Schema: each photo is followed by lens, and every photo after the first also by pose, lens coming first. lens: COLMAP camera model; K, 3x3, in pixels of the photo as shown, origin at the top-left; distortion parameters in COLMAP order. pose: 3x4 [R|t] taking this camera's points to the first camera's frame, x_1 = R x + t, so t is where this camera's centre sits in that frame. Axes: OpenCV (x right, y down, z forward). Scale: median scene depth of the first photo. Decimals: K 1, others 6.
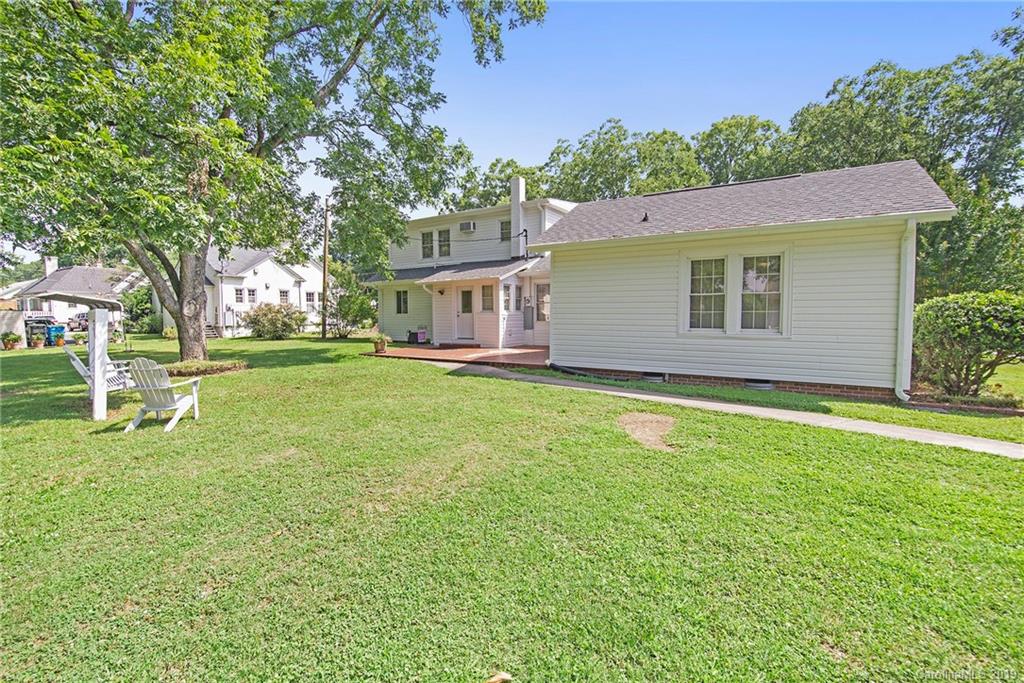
lens RADIAL K [[474.1, 0, 501.4], [0, 474.1, 340.1], [0, 0, 1]] dist [-0.001676, 0.000443]
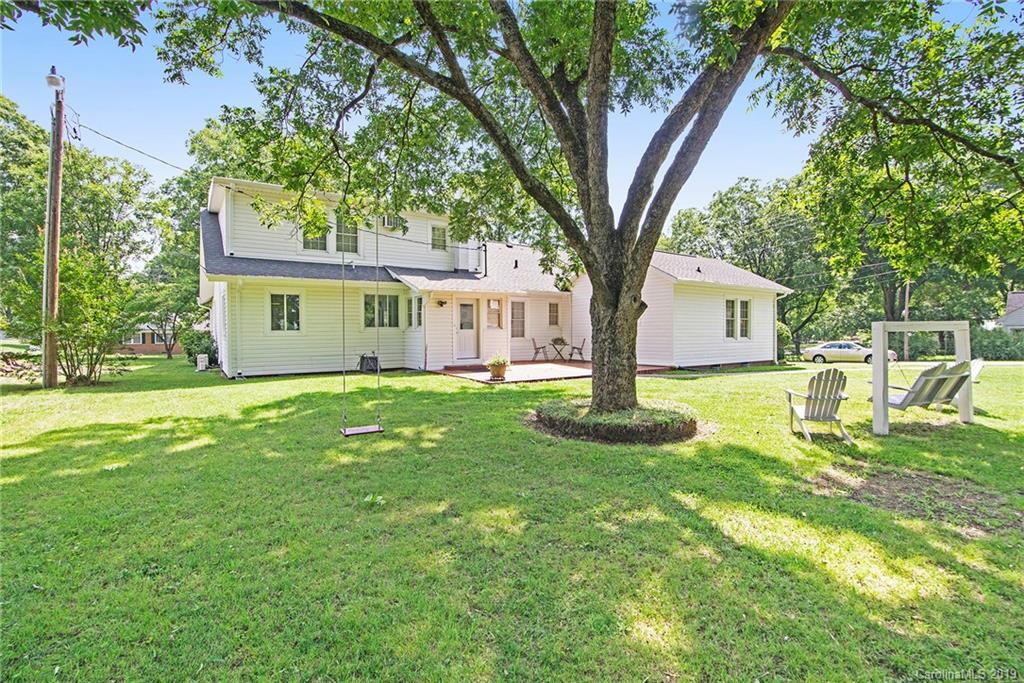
lens RADIAL K [[474.1, 0, 501.4], [0, 474.1, 340.1], [0, 0, 1]] dist [-0.001676, 0.000443]
pose [[0.419319, -0.019025, 0.907640, -0.816187], [0.044635, 0.999003, 0.000319, -0.037389], [-0.906741, 0.040379, 0.419750, 0.578023]]
